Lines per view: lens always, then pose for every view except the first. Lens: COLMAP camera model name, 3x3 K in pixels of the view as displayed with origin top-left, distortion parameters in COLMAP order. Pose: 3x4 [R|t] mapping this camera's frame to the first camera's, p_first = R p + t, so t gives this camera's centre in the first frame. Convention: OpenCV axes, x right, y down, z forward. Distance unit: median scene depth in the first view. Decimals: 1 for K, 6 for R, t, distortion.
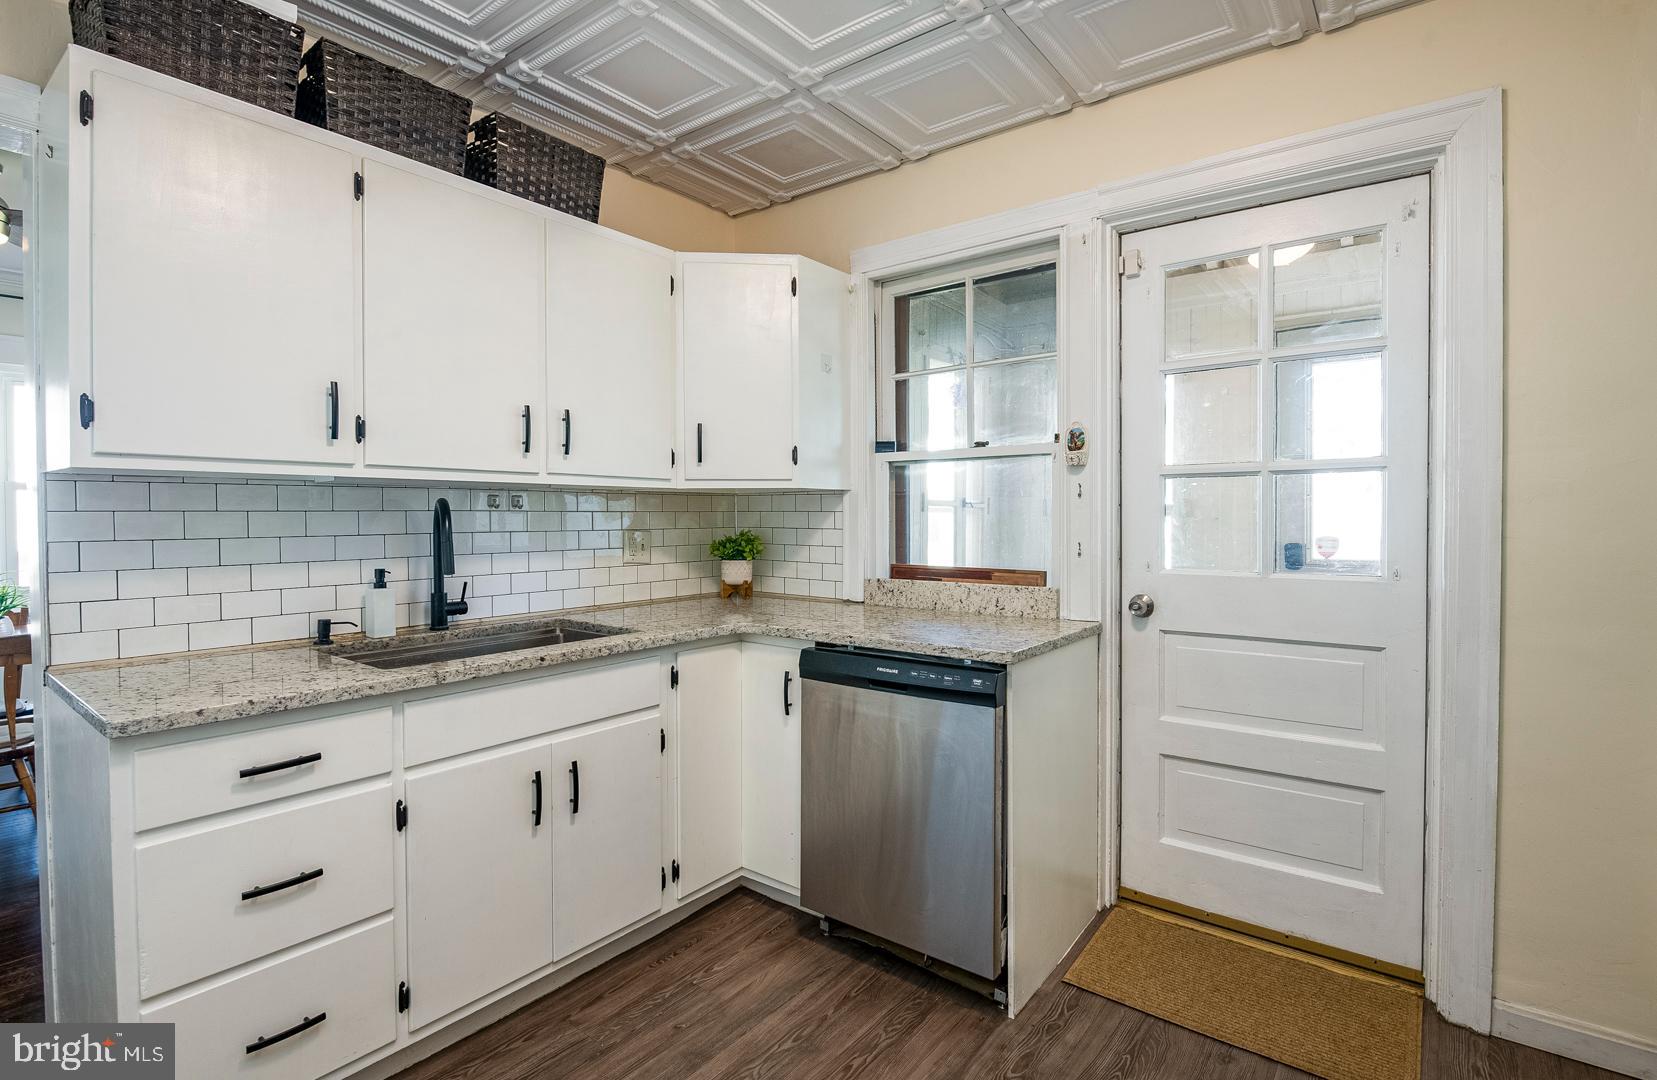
lens RADIAL K [[786.9, 0, 816.8], [0, 786.9, 537.5], [0, 0, 1]] dist [-0.004591, -0.001683]
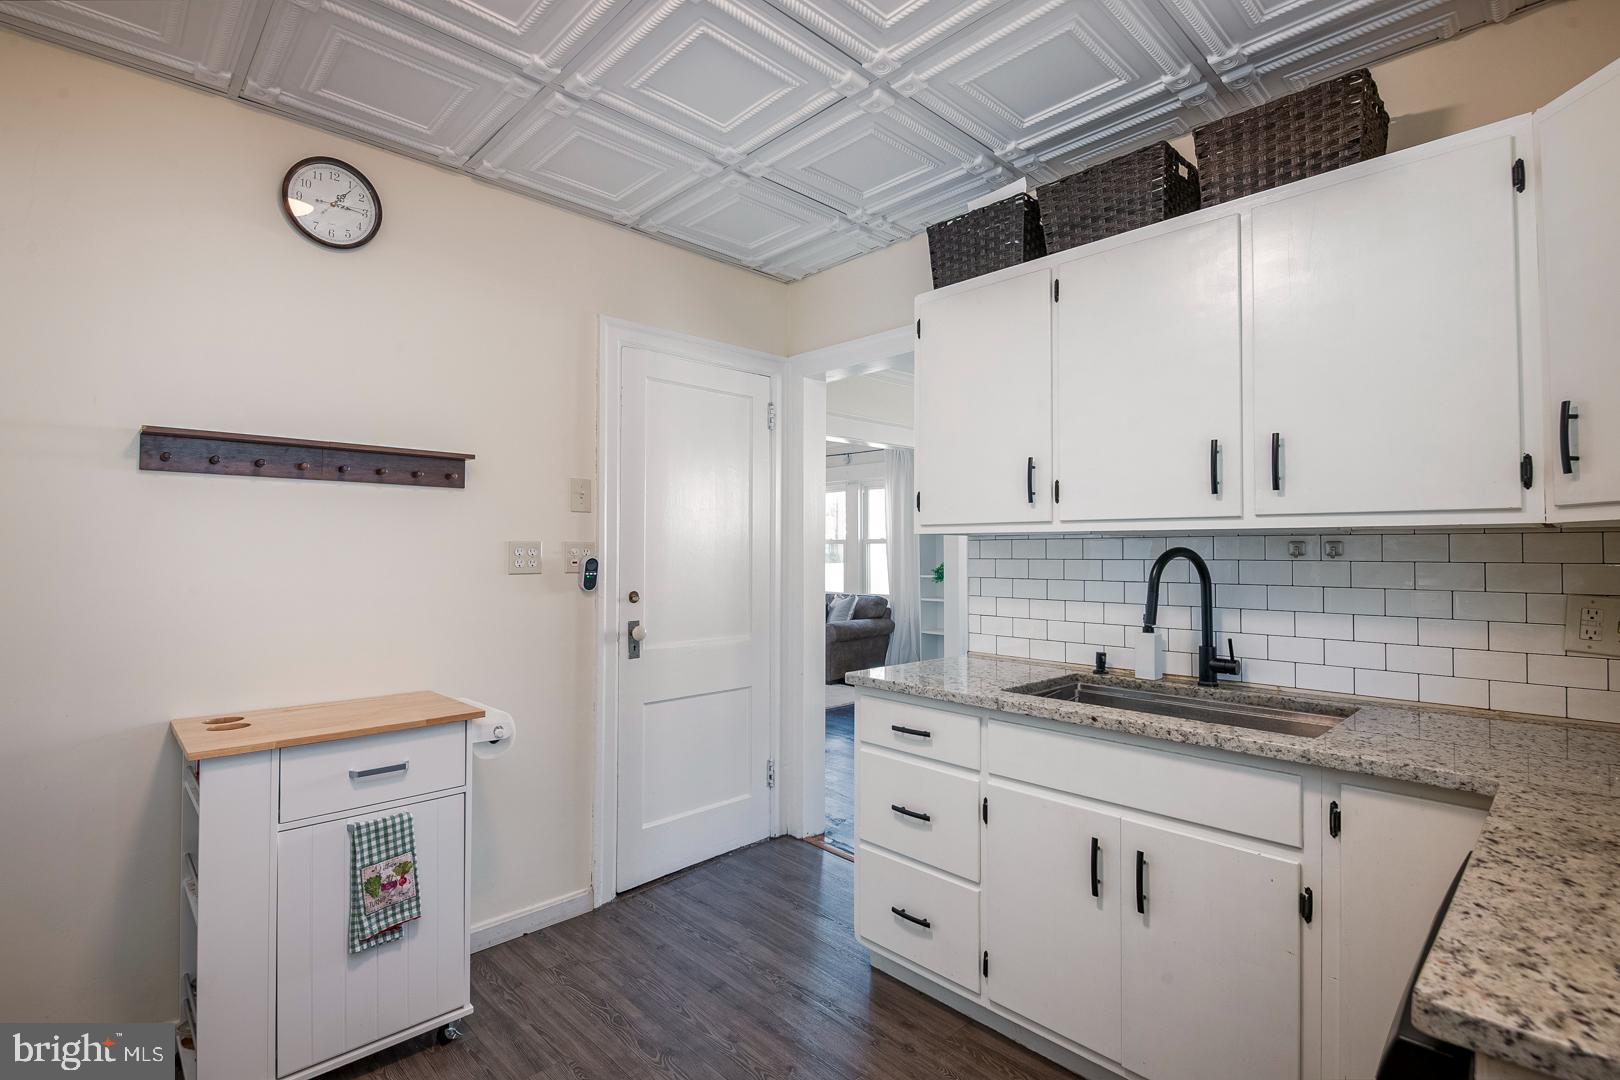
lens RADIAL K [[754.7, 0, 799.2], [0, 754.7, 542.8], [0, 0, 1]] dist [-0.001792, 0.000027]
pose [[-0.142428, -0.014372, -0.989701, 0.531946], [-0.035919, 0.999311, -0.009343, -0.030897], [0.989153, 0.034218, -0.142846, 0.685901]]
